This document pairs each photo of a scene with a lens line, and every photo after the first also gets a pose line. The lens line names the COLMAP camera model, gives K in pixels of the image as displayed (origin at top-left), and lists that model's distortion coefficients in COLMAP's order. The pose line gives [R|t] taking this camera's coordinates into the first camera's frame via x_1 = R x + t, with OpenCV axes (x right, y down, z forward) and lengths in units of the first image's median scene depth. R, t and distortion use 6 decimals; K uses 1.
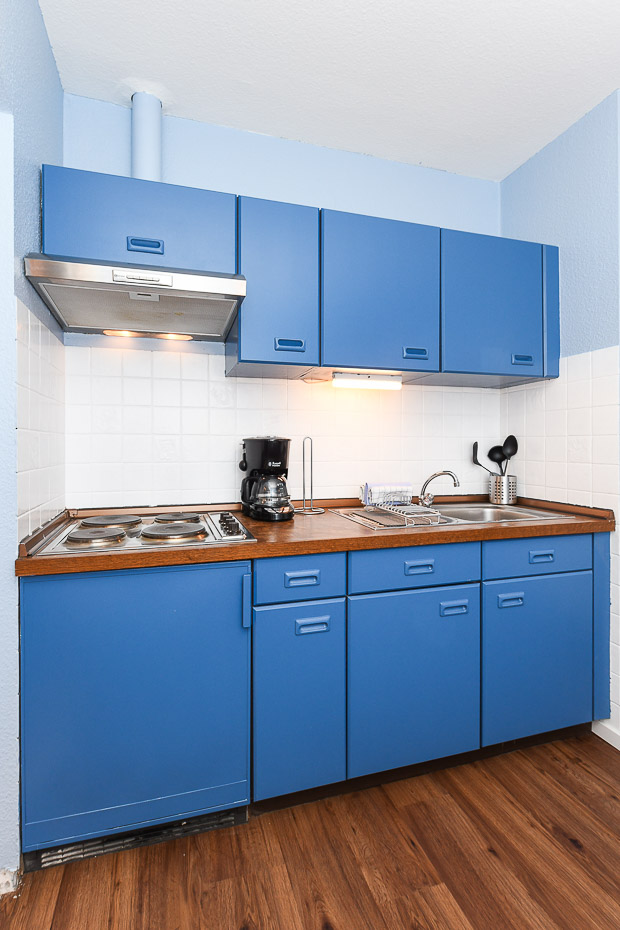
lens RADIAL K [[461.1, 0, 308.8], [0, 461.1, 451.3], [0, 0, 1]] dist [-0.000642, -0.000882]
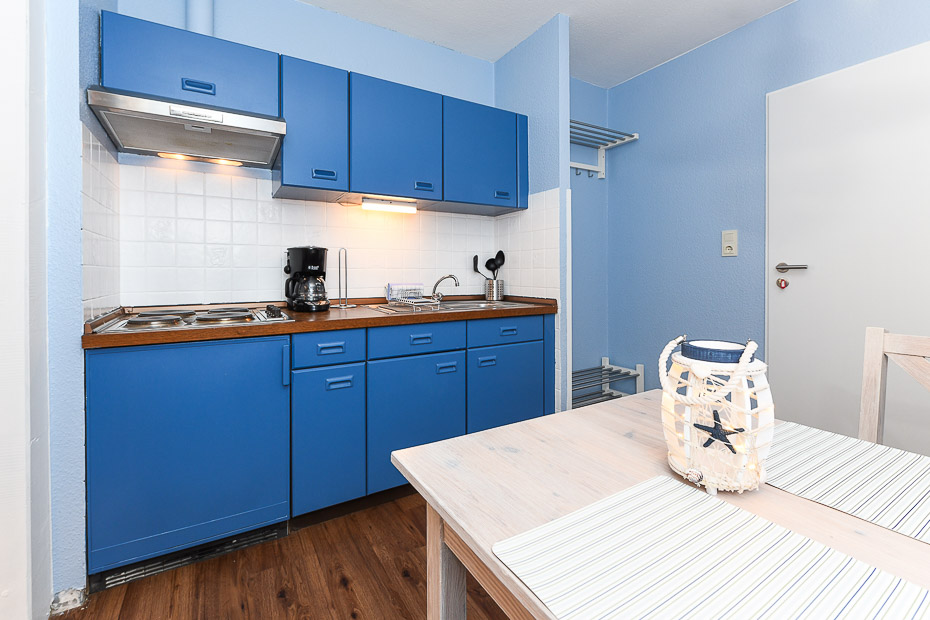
lens RADIAL K [[409.8, 0, 467.0], [0, 409.8, 275.9], [0, 0, 1]] dist [0.000011, -0.001198]
pose [[0.970237, -0.002005, 0.242148, 0.073787], [0.001290, 0.999994, 0.003111, 0.055825], [-0.242153, -0.002706, 0.970234, -0.233143]]
